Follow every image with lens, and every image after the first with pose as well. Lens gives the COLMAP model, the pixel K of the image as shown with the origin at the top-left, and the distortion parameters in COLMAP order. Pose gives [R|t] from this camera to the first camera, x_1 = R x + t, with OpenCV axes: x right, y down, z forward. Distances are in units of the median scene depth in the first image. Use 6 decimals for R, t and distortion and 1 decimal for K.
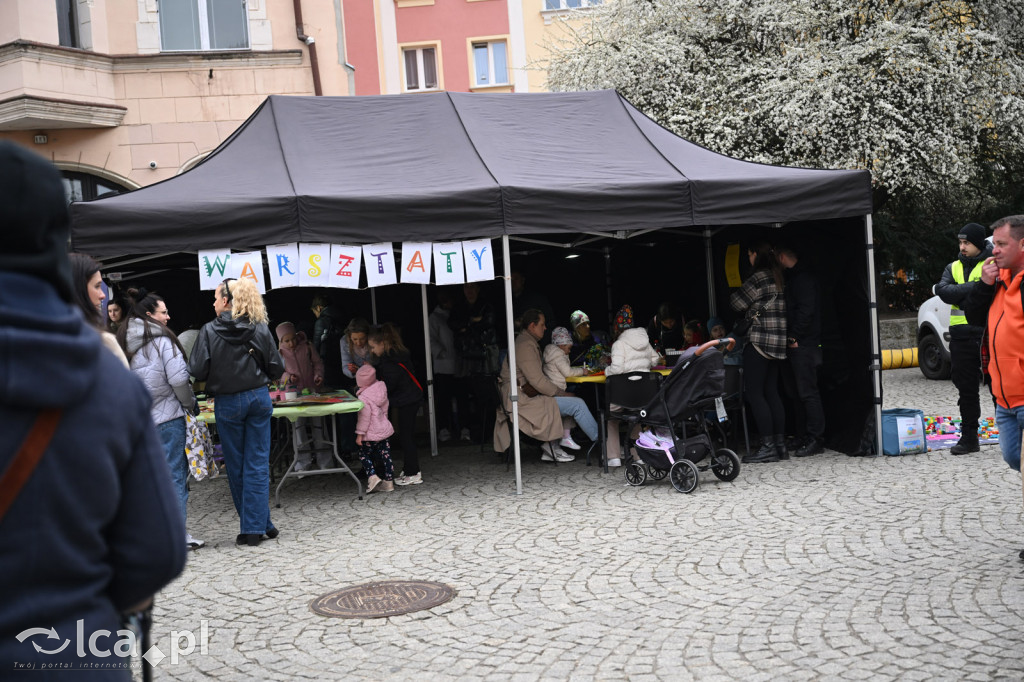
lens RADIAL K [[676.9, 0, 511.6], [0, 676.9, 339.9], [0, 0, 1]] dist [0.002483, -0.004321]
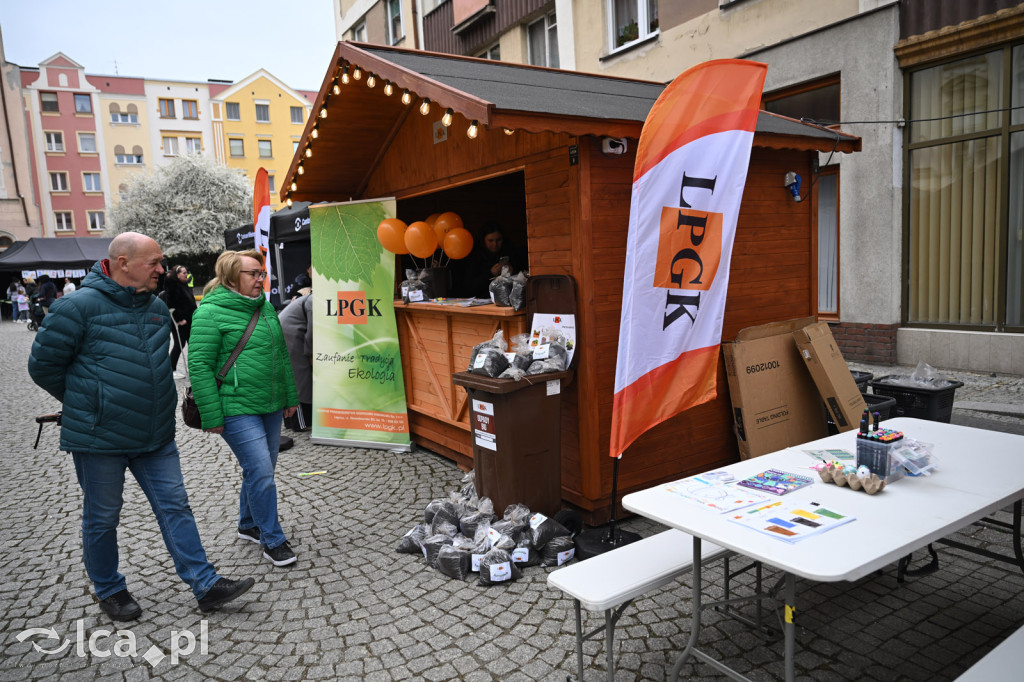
lens RADIAL K [[676.9, 0, 513.3], [0, 676.9, 341.1], [0, 0, 1]] dist [0.002483, -0.004321]
pose [[0.886428, -0.023005, 0.462295, 0.266307], [0.001789, 0.998927, 0.046280, 0.096982], [-0.462863, -0.040196, 0.885518, -2.935791]]
